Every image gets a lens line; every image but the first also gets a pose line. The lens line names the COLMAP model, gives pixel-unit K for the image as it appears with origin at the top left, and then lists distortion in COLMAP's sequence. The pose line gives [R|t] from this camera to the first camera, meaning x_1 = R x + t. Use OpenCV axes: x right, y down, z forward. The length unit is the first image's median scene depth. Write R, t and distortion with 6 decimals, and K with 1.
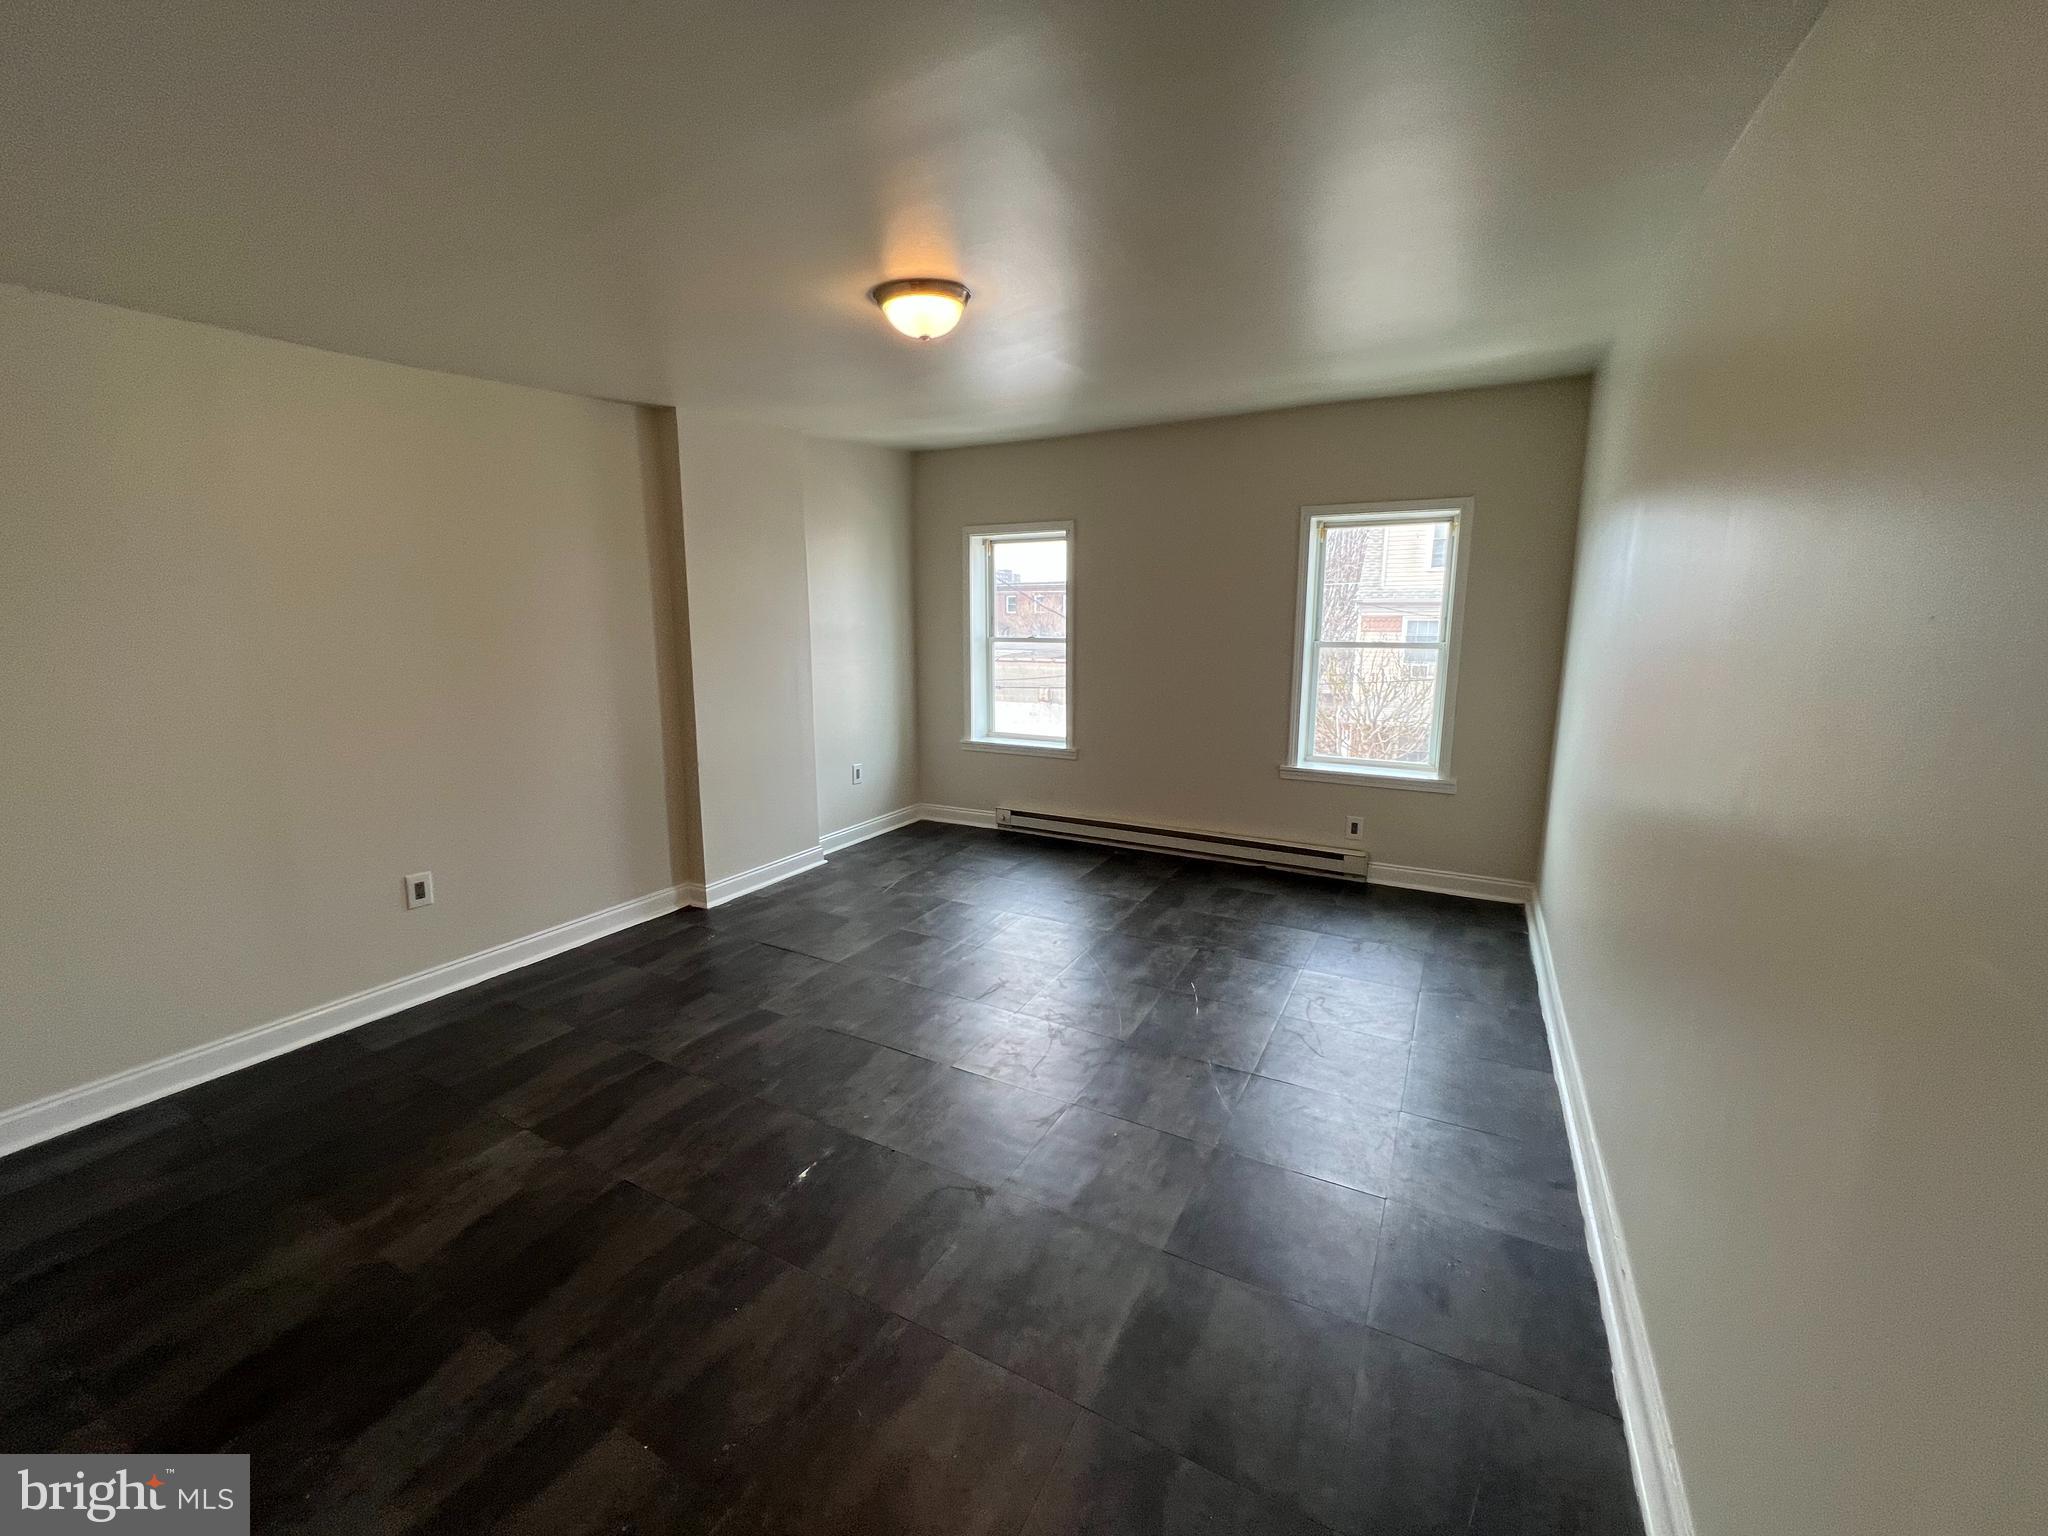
lens RADIAL K [[817.9, 0, 1031.4], [0, 817.9, 764.2], [0, 0, 1]] dist [-0.009832, 0.001034]
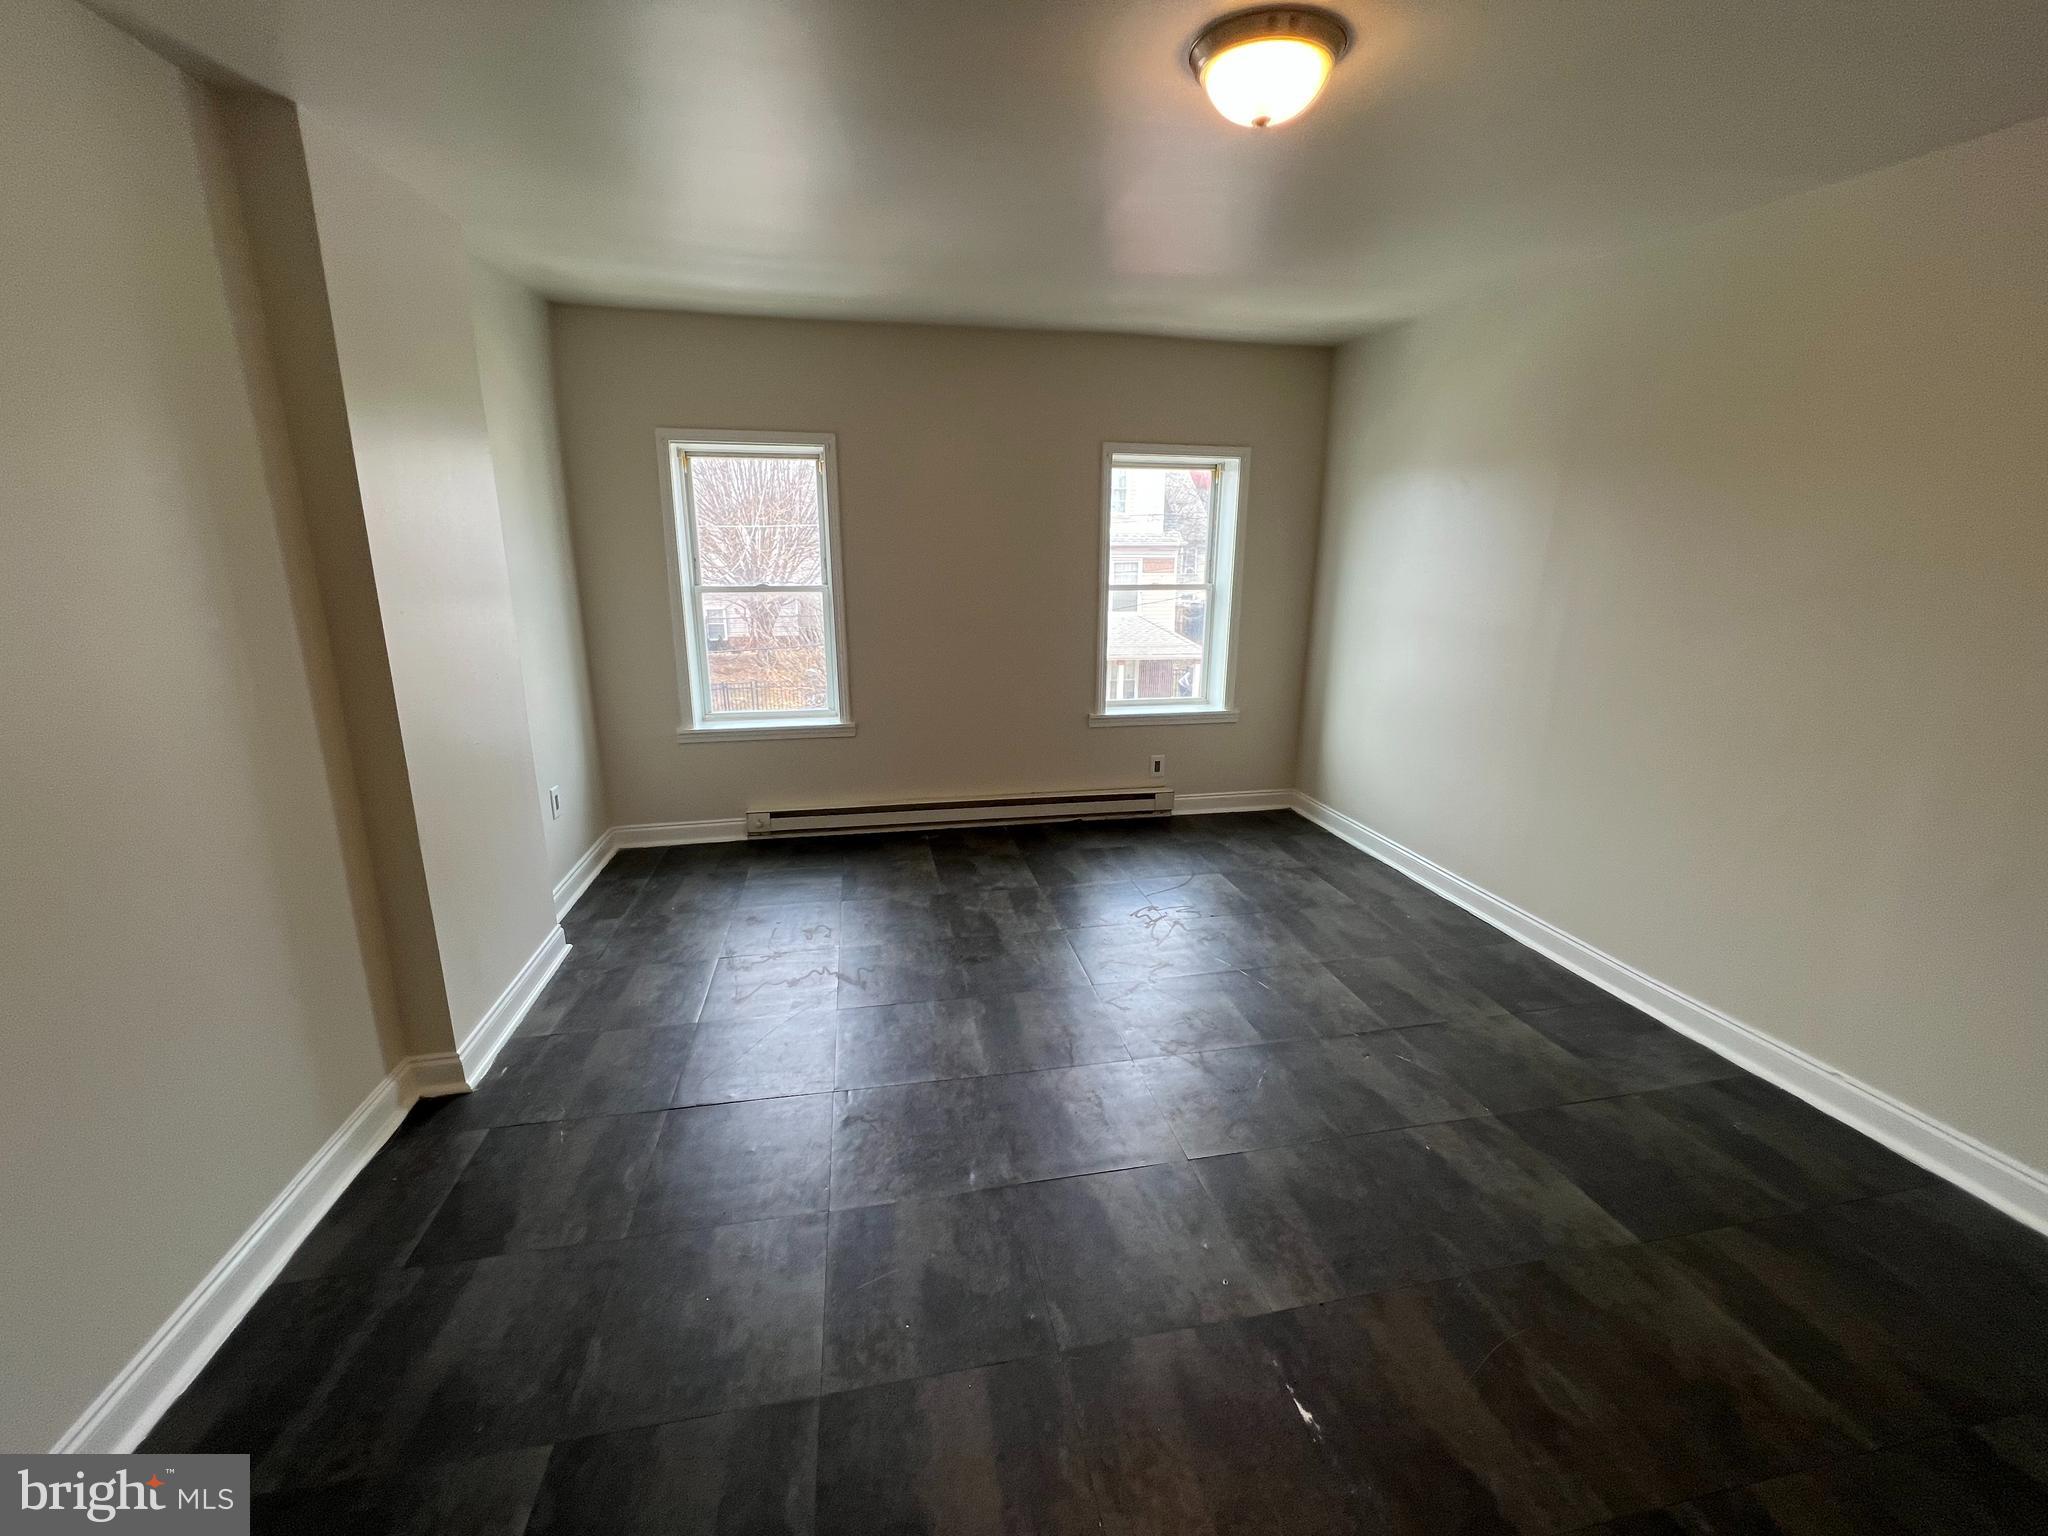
lens RADIAL K [[827.7, 0, 1027.5], [0, 827.7, 765.2], [0, 0, 1]] dist [0.011710, 0.000298]
pose [[0.770543, -0.156143, 0.617967, -0.375855], [0.110007, 0.987559, 0.112362, -0.058624], [-0.627824, -0.018599, 0.778133, 0.282263]]
